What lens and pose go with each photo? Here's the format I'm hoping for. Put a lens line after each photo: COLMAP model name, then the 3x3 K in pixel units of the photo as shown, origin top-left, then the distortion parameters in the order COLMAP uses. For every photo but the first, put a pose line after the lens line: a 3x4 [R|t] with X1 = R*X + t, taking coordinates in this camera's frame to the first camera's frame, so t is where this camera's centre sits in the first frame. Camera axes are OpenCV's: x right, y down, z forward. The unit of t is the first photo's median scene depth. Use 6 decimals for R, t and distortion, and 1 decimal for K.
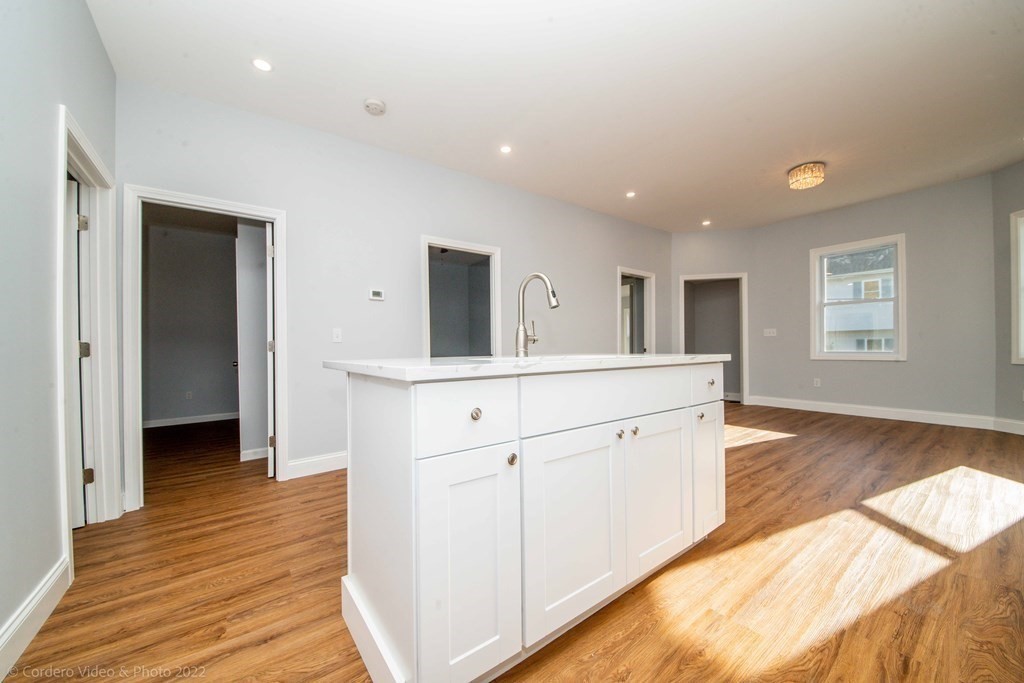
lens RADIAL K [[374.6, 0, 509.8], [0, 374.6, 349.2], [0, 0, 1]] dist [0.002073, -0.007857]
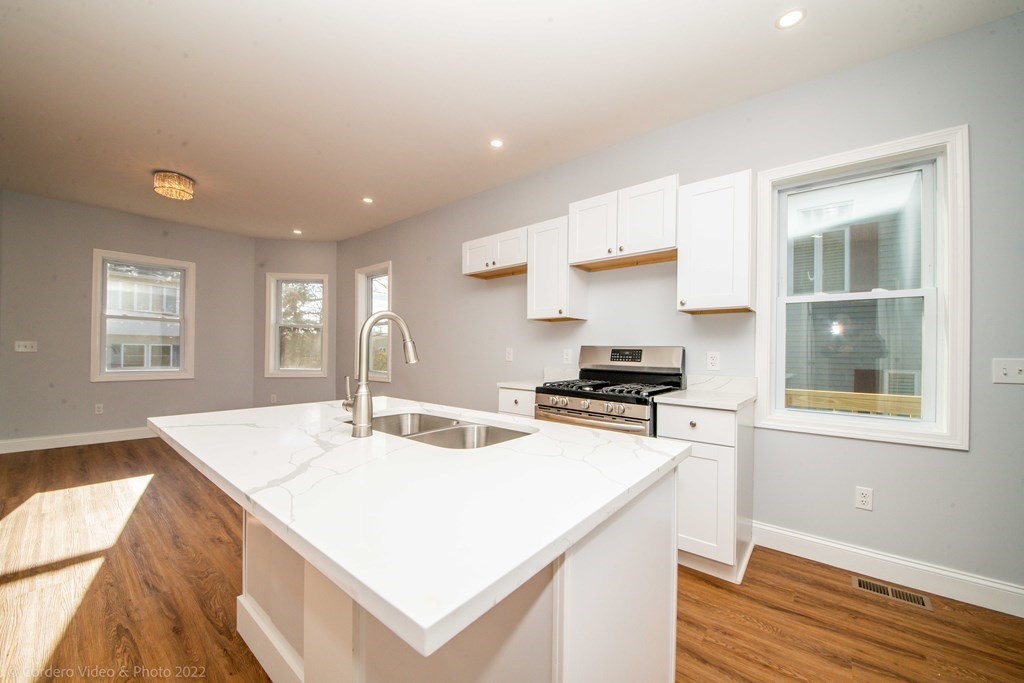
lens RADIAL K [[380.9, 0, 511.2], [0, 380.9, 349.5], [0, 0, 1]] dist [0.007842, -0.012001]
pose [[-0.239186, 0.011709, 0.970903, -0.525068], [-0.009261, 0.999854, -0.014340, -0.093447], [-0.970930, -0.012422, -0.239043, 0.711742]]
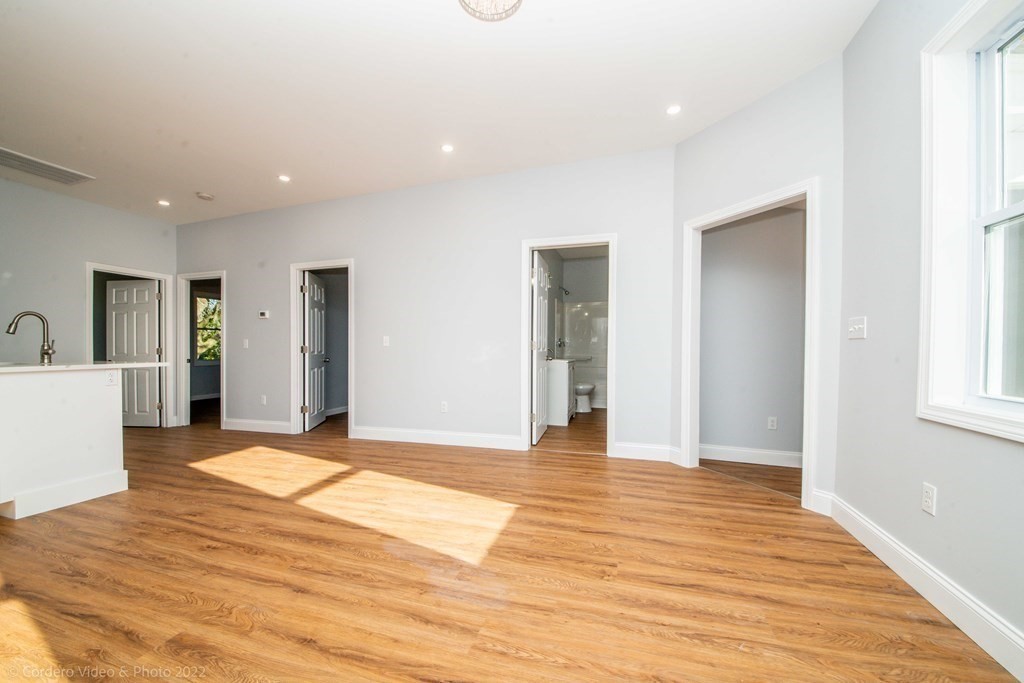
lens RADIAL K [[380.9, 0, 511.2], [0, 380.9, 349.5], [0, 0, 1]] dist [0.007842, -0.012001]
pose [[0.589853, 0.016246, -0.807347, 2.003954], [-0.010075, 0.999868, 0.012759, -0.061717], [0.807448, 0.000608, 0.589939, 1.313129]]
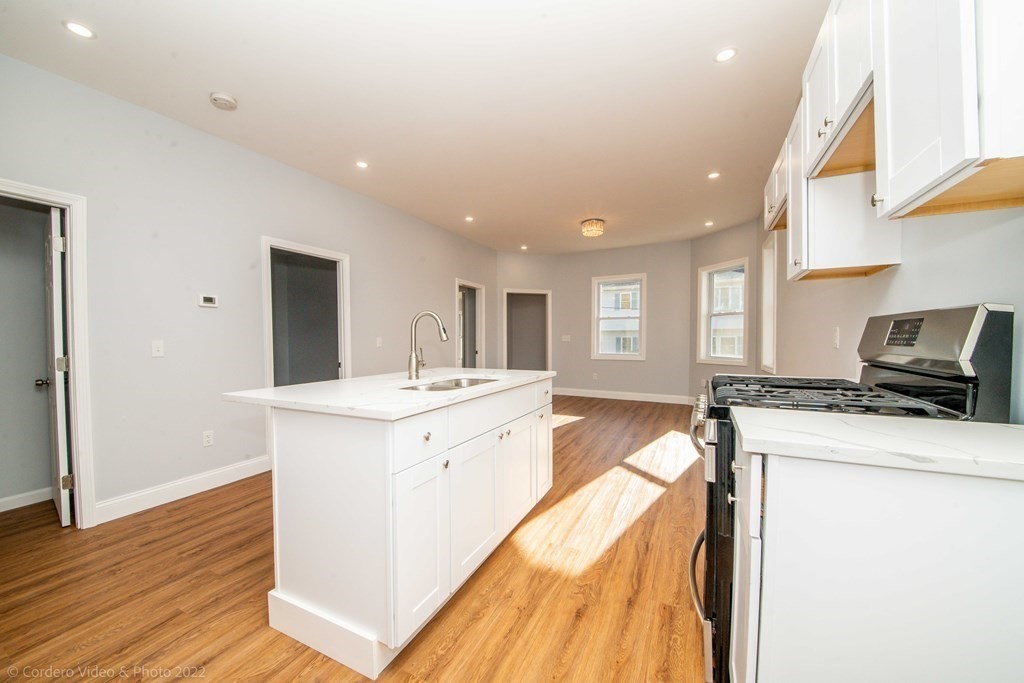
lens RADIAL K [[377.9, 0, 503.9], [0, 377.9, 348.5], [0, 0, 1]] dist [0.012626, -0.011293]
pose [[0.895592, -0.003135, 0.444866, -0.197022], [-0.005456, 0.999823, 0.018028, -0.079321], [-0.444844, -0.018572, 0.895416, -0.177633]]
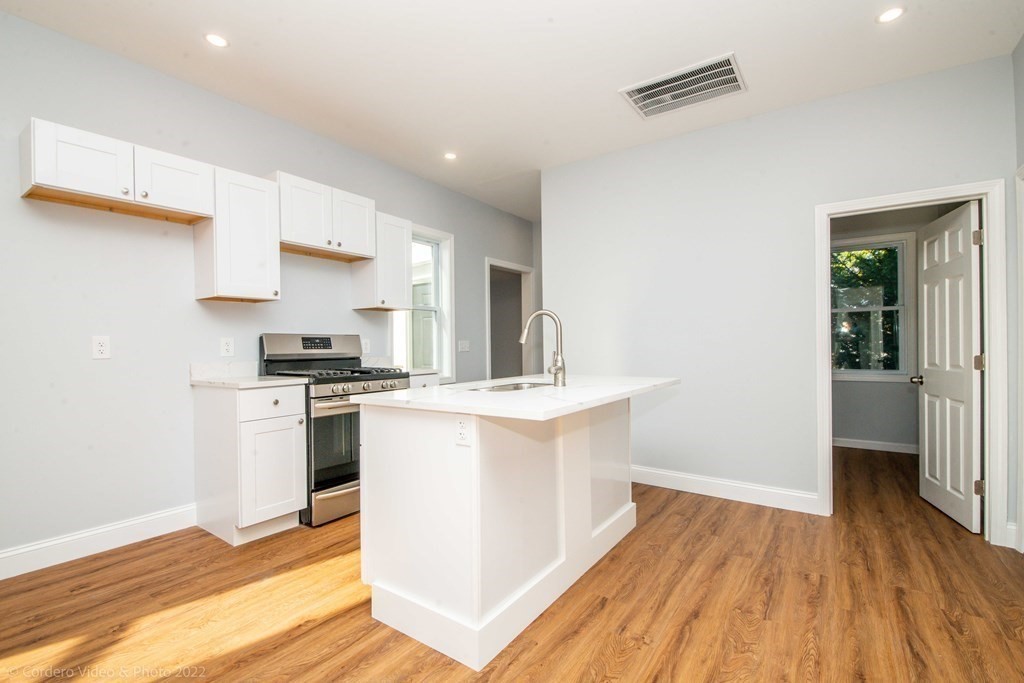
lens RADIAL K [[462.6, 0, 508.4], [0, 462.6, 346.4], [0, 0, 1]] dist [0.011235, -0.013379]
pose [[-0.950679, 0.024579, -0.309201, 0.450649], [0.023419, 0.999698, 0.007462, -0.081741], [0.309291, -0.000147, -0.950967, 1.721562]]
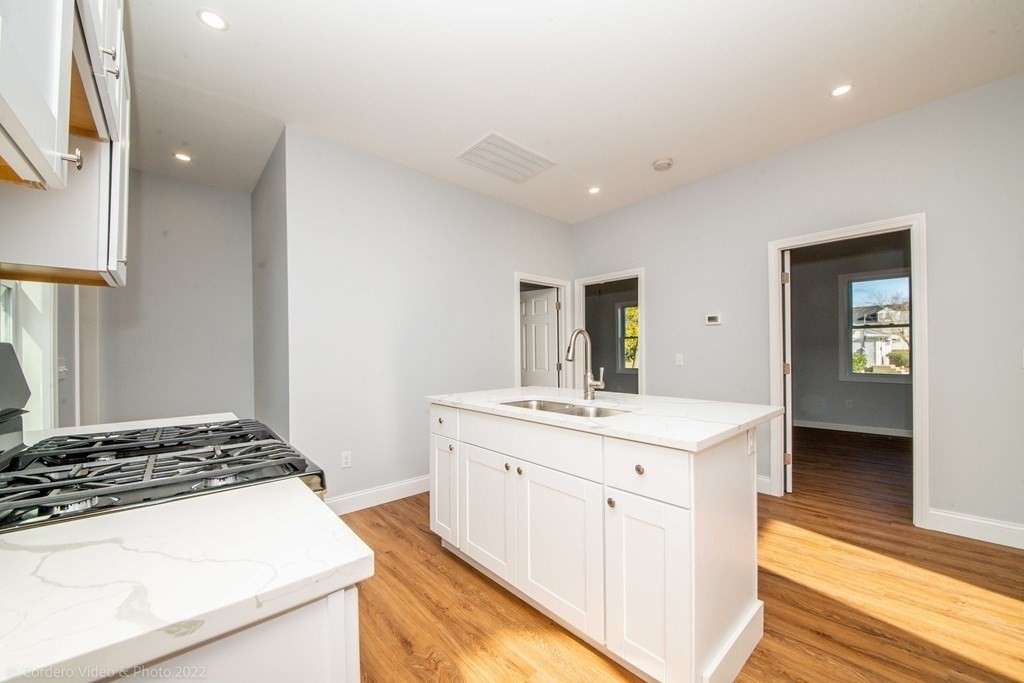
lens RADIAL K [[384.4, 0, 511.8], [0, 384.4, 348.5], [0, 0, 1]] dist [0.000854, -0.007465]
pose [[0.092210, 0.005401, -0.995725, 0.941492], [0.006177, 0.999963, 0.005996, -0.113725], [0.995720, -0.006704, 0.092174, 0.507297]]
